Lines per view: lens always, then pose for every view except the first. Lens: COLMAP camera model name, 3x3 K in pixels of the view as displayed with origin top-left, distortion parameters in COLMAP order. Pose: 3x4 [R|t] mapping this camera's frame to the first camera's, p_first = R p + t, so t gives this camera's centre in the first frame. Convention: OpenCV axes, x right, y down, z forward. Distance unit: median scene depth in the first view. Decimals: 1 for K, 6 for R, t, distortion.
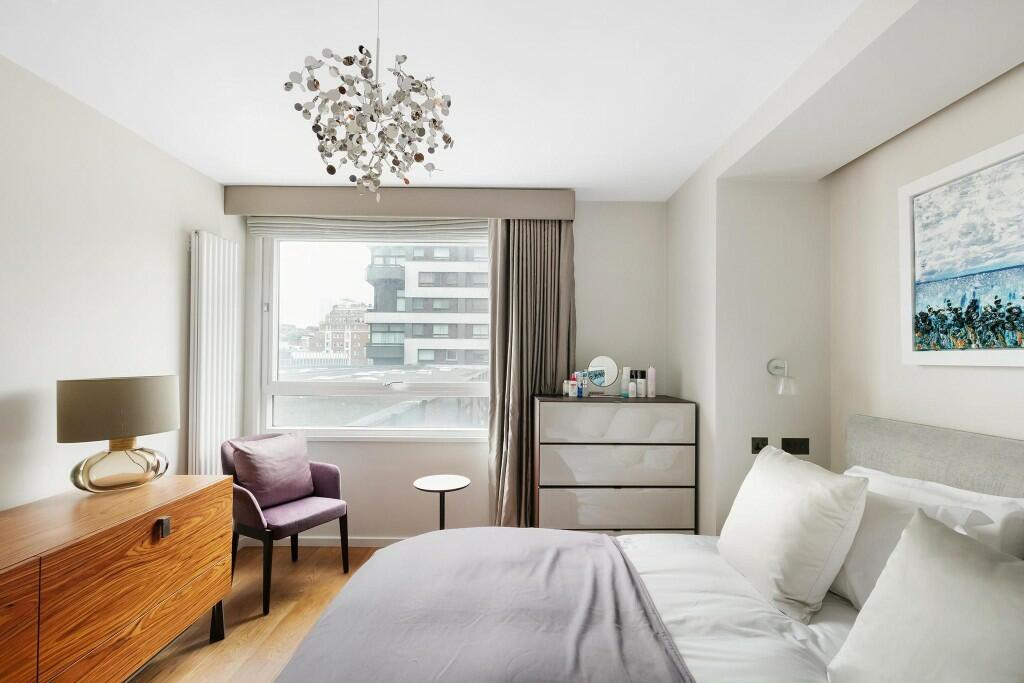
lens RADIAL K [[466.3, 0, 513.4], [0, 466.3, 348.2], [0, 0, 1]] dist [0.014819, -0.000195]
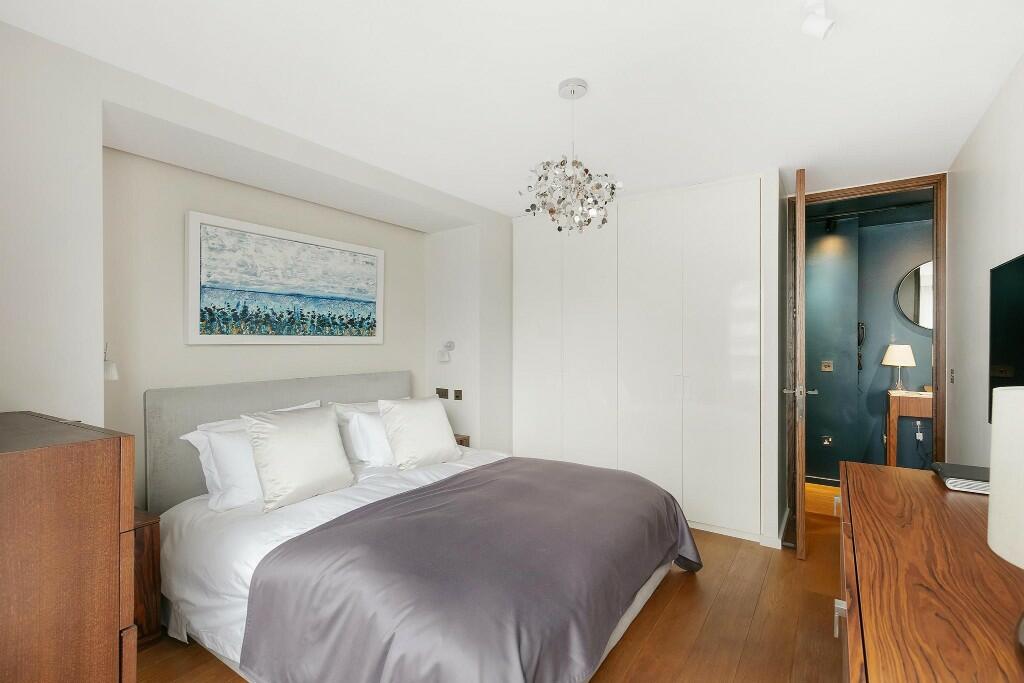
lens RADIAL K [[466.3, 0, 514.6], [0, 466.3, 342.6], [0, 0, 1]] dist [0.014819, -0.000195]
pose [[-0.822850, -0.011842, 0.568135, -0.712117], [-0.020447, 0.999752, -0.008776, 0.023077], [-0.567890, -0.018838, -0.822889, 1.635281]]
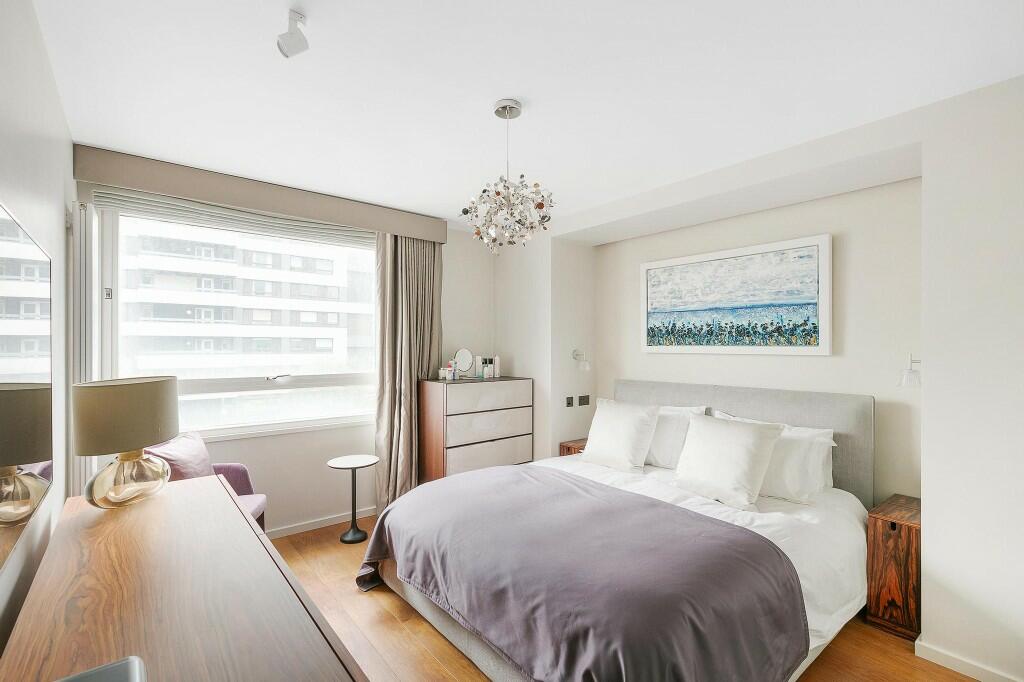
lens RADIAL K [[466.3, 0, 506.4], [0, 466.3, 342.4], [0, 0, 1]] dist [0.014819, -0.000195]
pose [[0.776670, -0.003135, 0.629900, -0.907089], [-0.007735, 0.999865, 0.014513, -0.034230], [-0.629860, -0.016144, 0.776541, -0.187459]]
